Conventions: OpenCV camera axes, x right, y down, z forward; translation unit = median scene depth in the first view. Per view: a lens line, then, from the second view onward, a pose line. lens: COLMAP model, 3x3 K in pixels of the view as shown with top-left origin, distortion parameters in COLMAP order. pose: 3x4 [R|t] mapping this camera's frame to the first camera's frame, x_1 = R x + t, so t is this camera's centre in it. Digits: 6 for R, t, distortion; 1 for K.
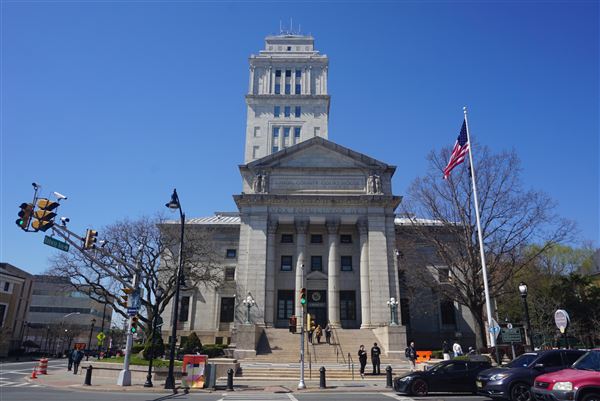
lens RADIAL K [[394.6, 0, 294.8], [0, 394.6, 229.9], [0, 0, 1]] dist [-0.009688, -0.001534]
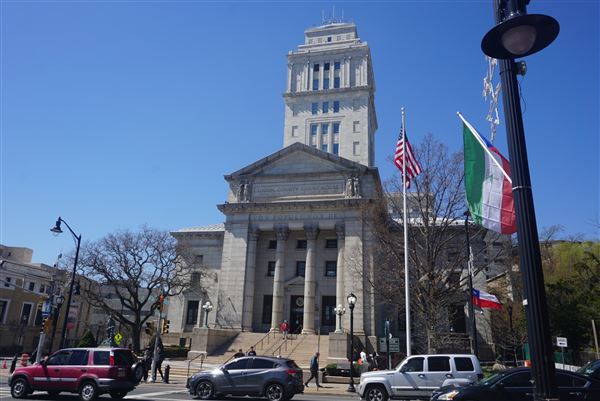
lens RADIAL K [[426.2, 0, 293.7], [0, 426.2, 229.6], [0, 0, 1]] dist [0.018536, 0.002192]
pose [[0.975700, -0.029860, -0.217065, 0.281486], [0.030589, 0.999532, 0.000001, -0.015801], [0.216963, -0.006641, 0.976157, -0.063198]]
